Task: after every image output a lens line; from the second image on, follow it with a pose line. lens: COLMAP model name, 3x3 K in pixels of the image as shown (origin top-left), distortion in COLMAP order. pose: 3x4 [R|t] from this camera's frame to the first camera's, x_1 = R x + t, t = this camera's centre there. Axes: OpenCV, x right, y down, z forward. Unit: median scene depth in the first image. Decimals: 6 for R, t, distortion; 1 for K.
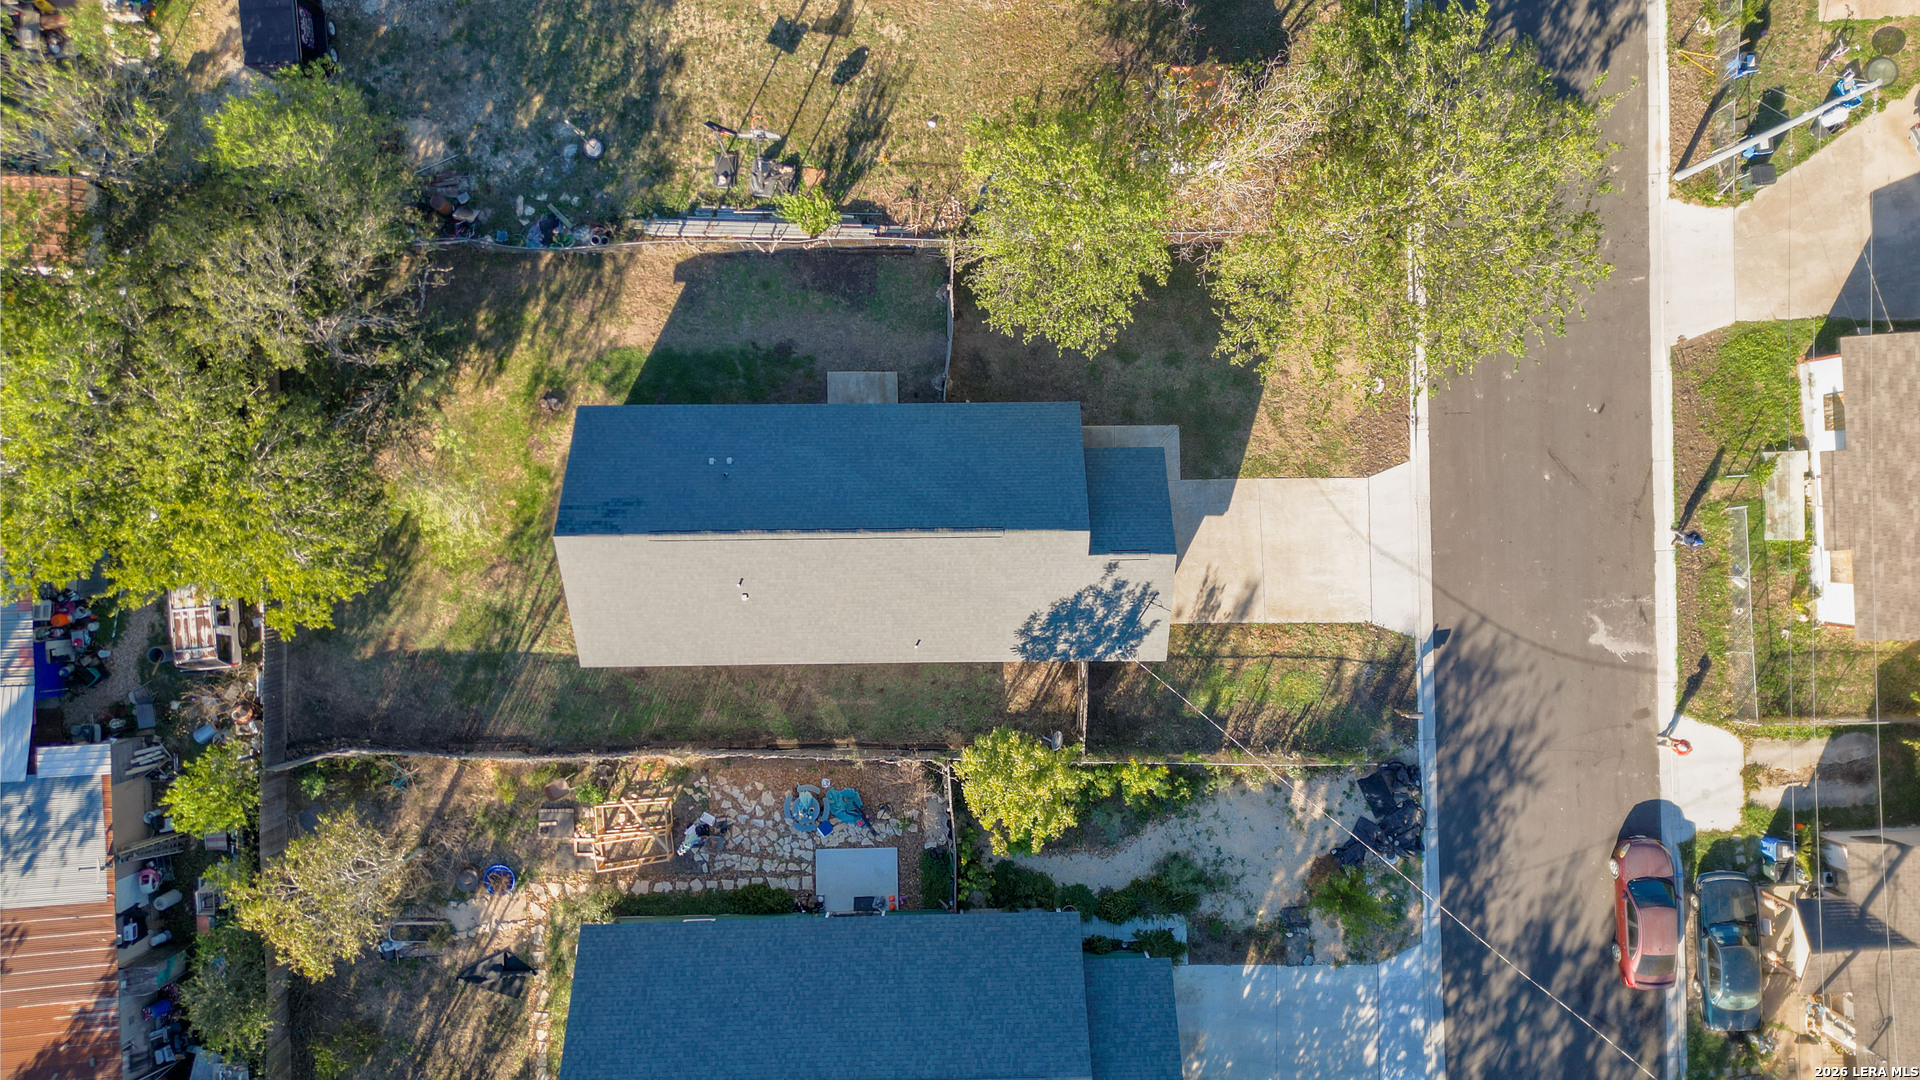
lens RADIAL K [[1336.7, 0, 951.1], [0, 1336.7, 541.5], [0, 0, 1]] dist [0.060592, -0.052524]
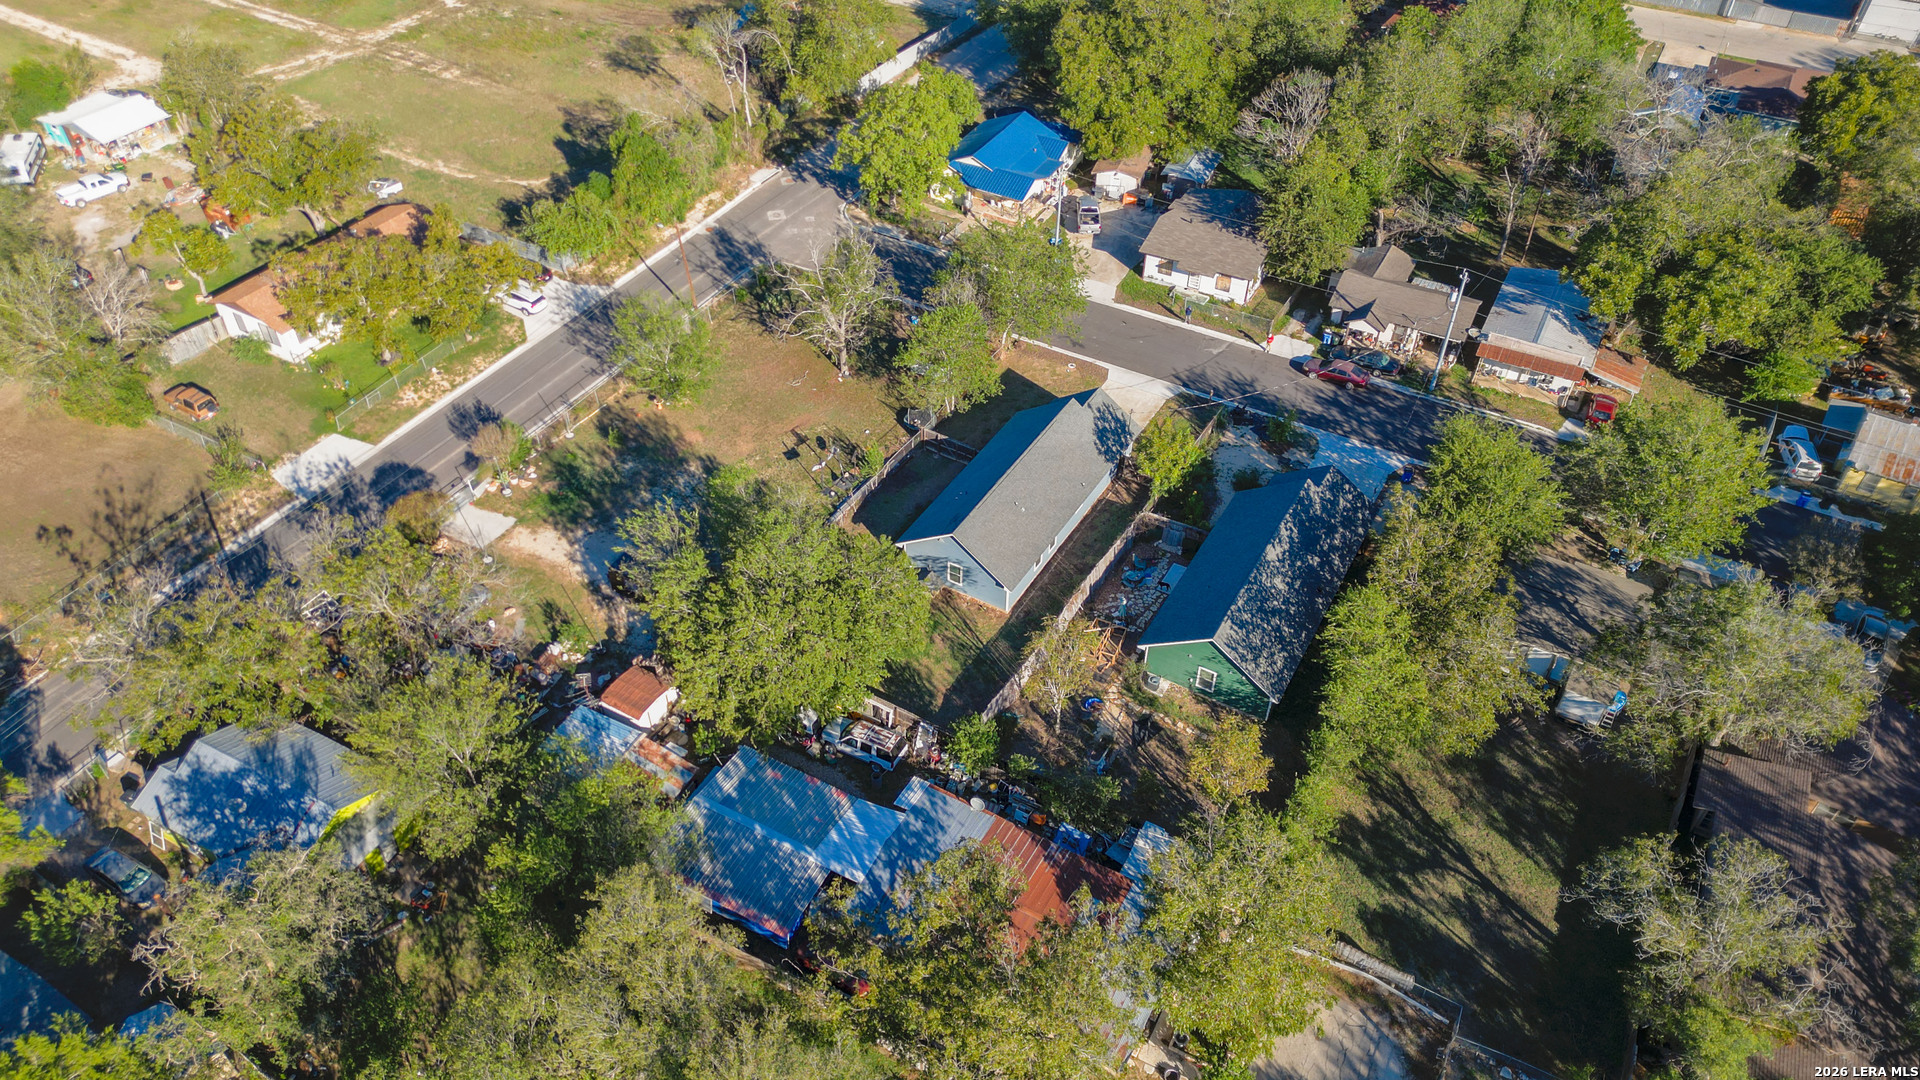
lens RADIAL K [[1336.7, 0, 951.1], [0, 1336.7, 541.5], [0, 0, 1]] dist [0.060592, -0.052524]
pose [[0.520454, -0.566100, 0.639264, -1.391268], [0.853873, 0.349714, -0.385488, 0.679358], [-0.005335, 0.746479, 0.665388, -0.273420]]
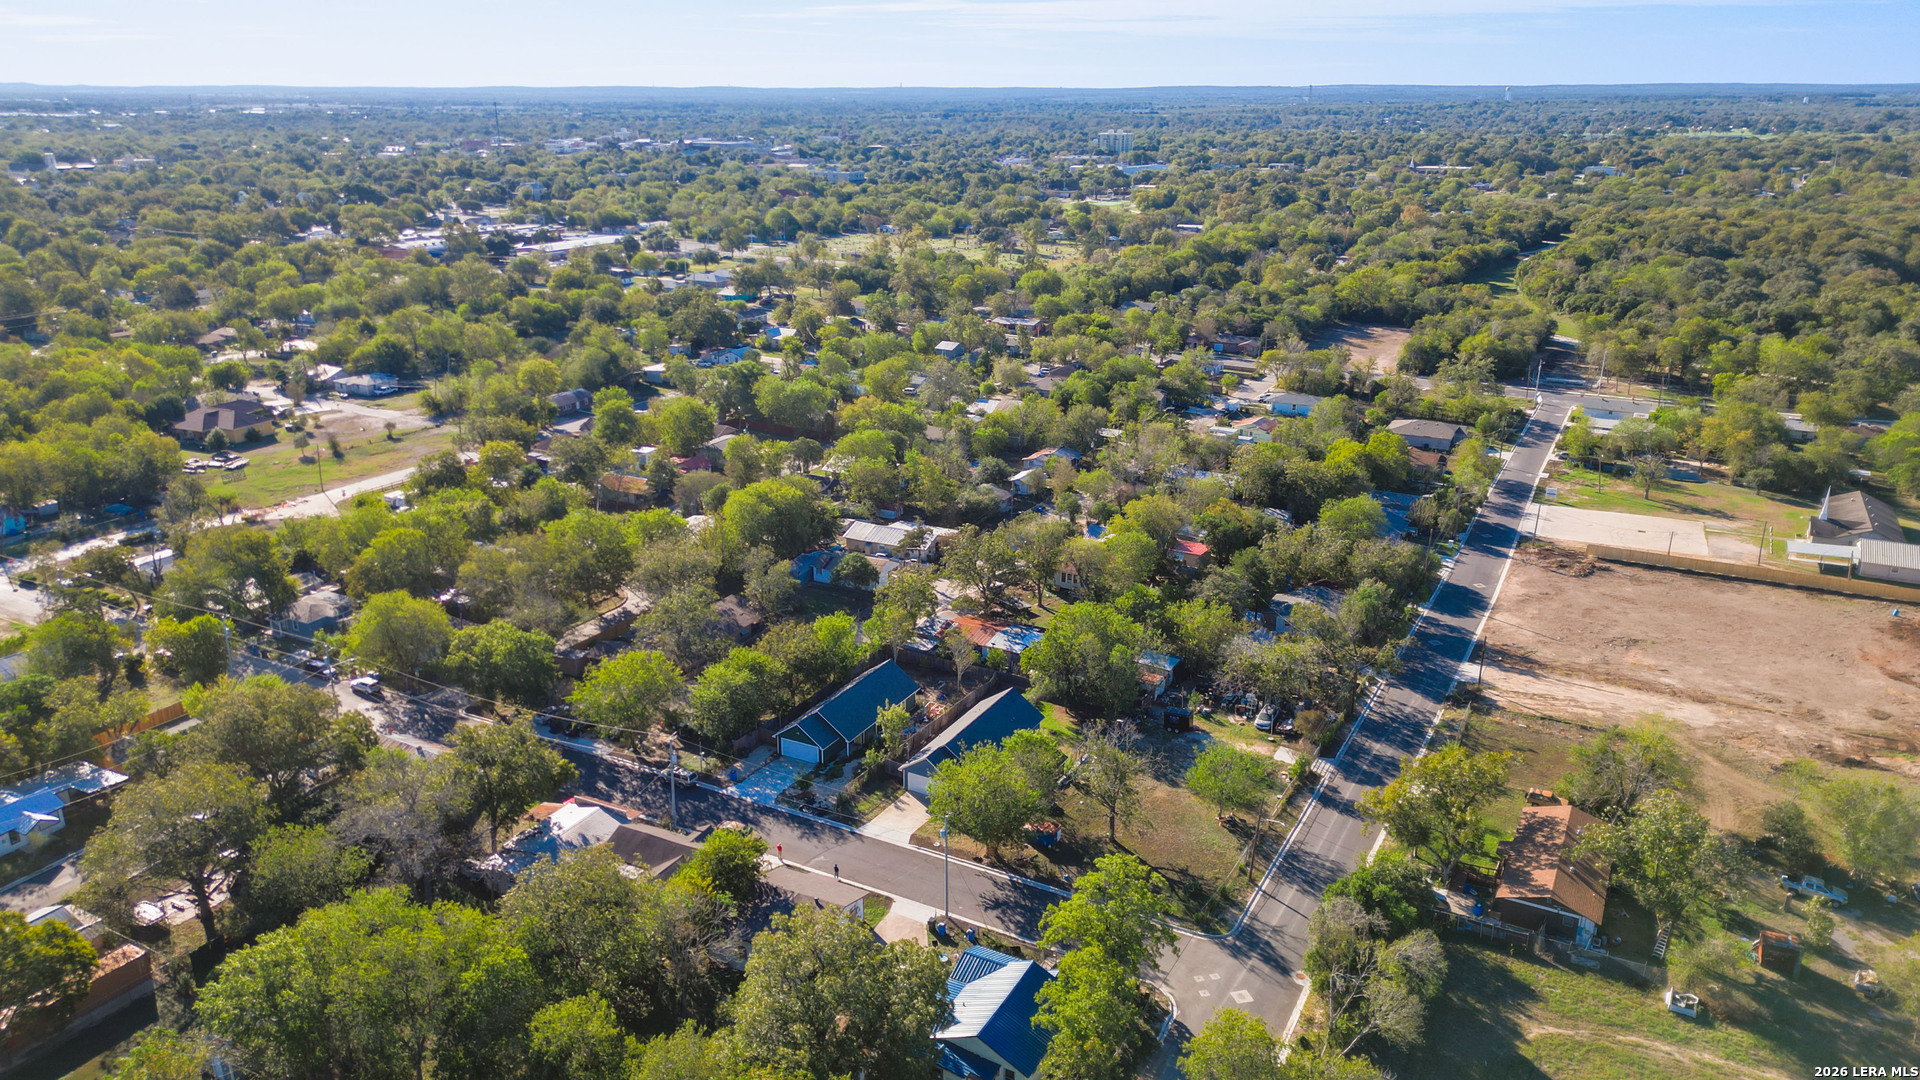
lens RADIAL K [[1339.5, 0, 950.8], [0, 1339.5, 539.6], [0, 0, 1]] dist [0.086348, -0.086000]
pose [[-0.499902, 0.281232, -0.819150, 2.506401], [-0.866079, -0.164779, 0.471969, -1.412378], [-0.002246, 0.945387, 0.325942, -0.580808]]
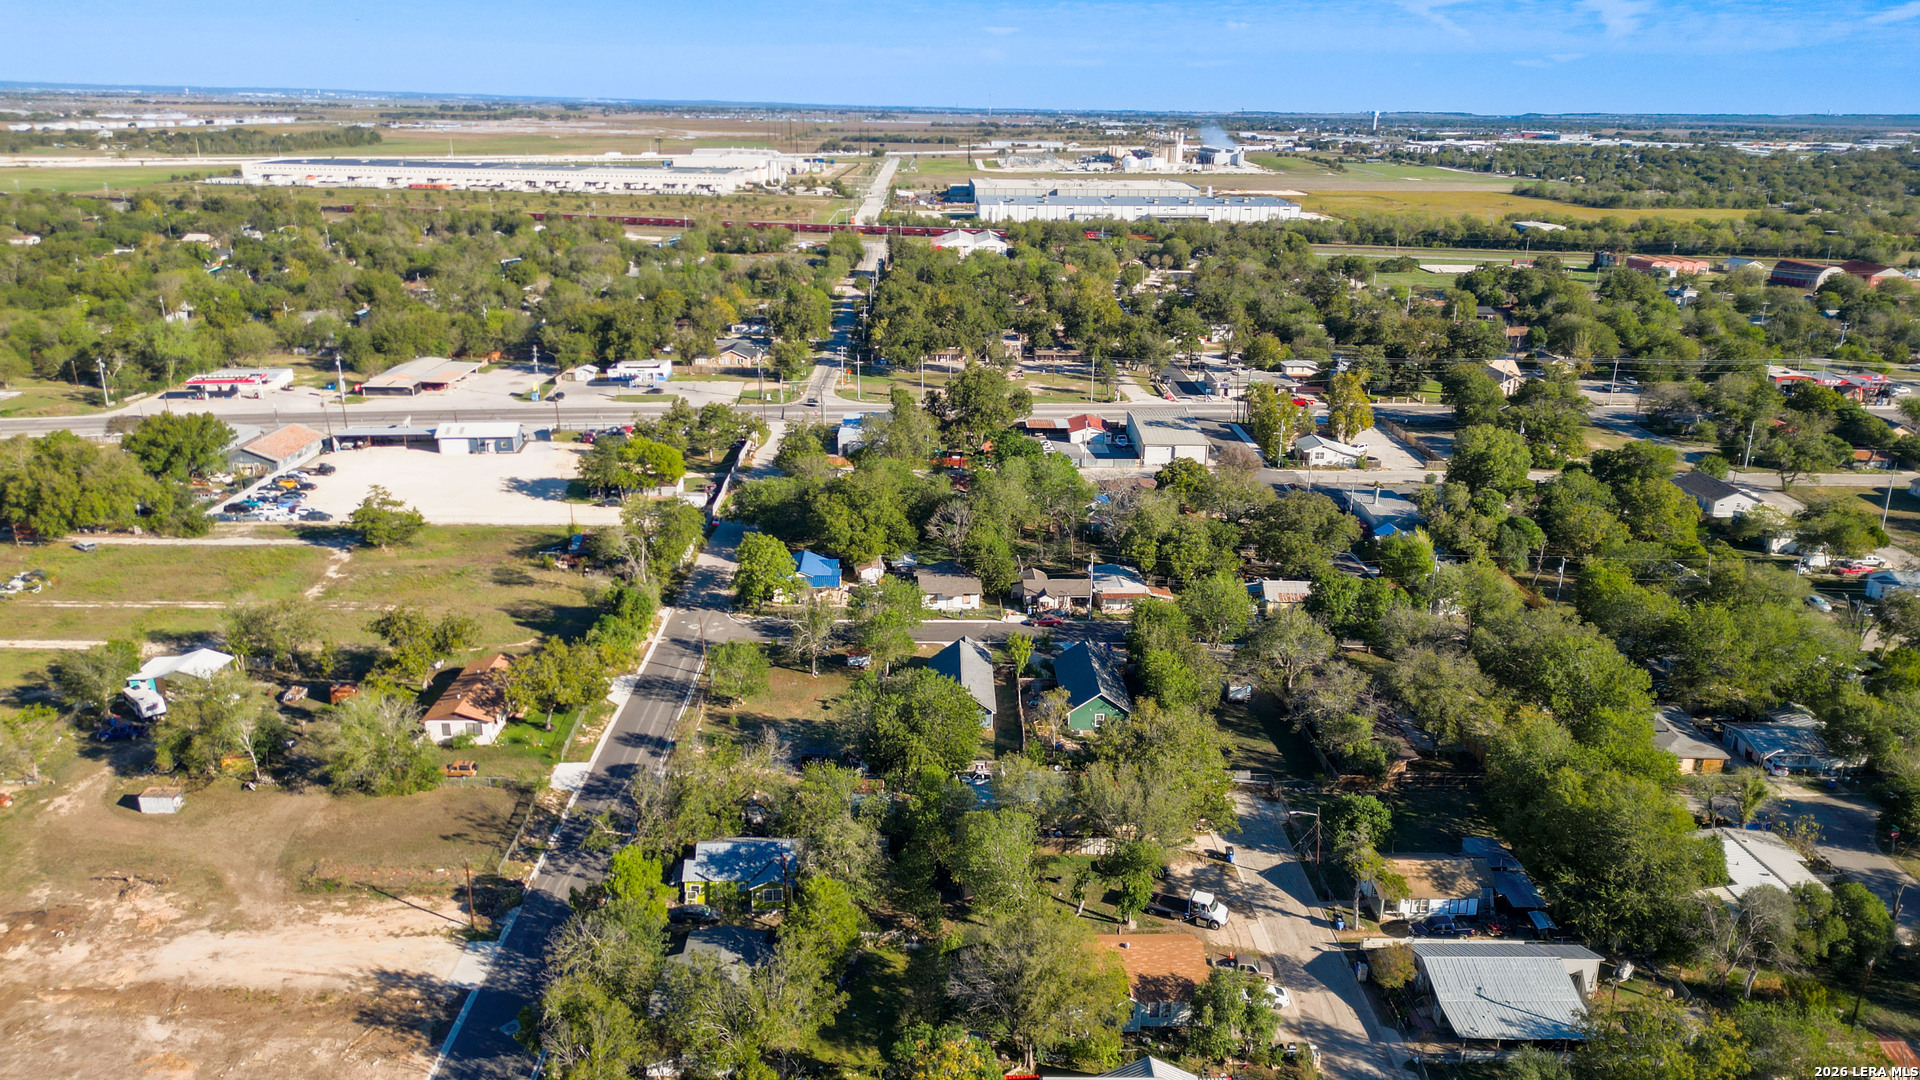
lens RADIAL K [[1304.2, 0, 951.5], [0, 1304.2, 537.0], [0, 0, 1]] dist [0.076570, -0.084762]
pose [[0.002061, -0.298733, 0.954335, -3.409055], [0.999968, 0.007935, 0.000324, -0.036236], [-0.007670, 0.954304, 0.298740, -0.521315]]
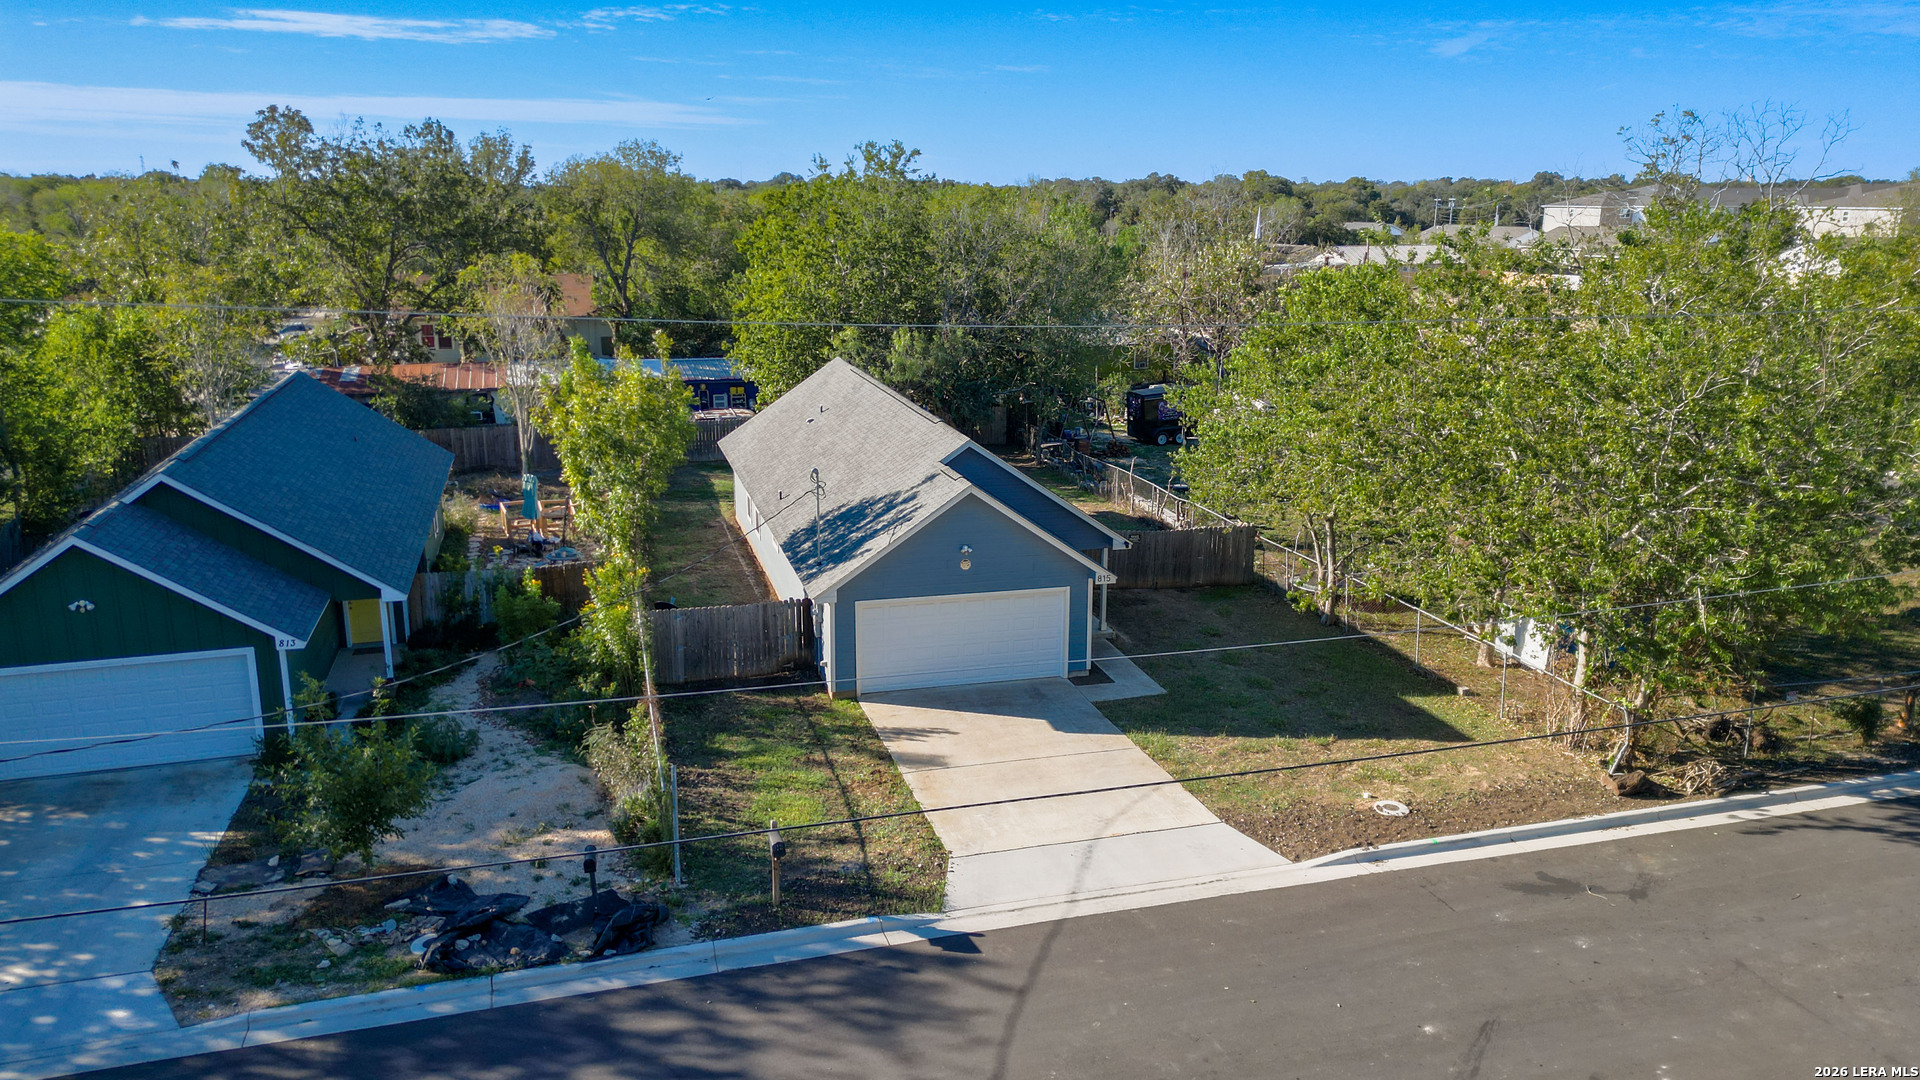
lens RADIAL K [[1336.7, 0, 951.1], [0, 1336.7, 541.5], [0, 0, 1]] dist [0.060592, -0.052524]
pose [[0.248390, 0.240812, -0.938249, 0.737294], [-0.968618, 0.052700, -0.242904, 0.170878], [-0.009049, 0.969140, 0.246344, 0.770080]]
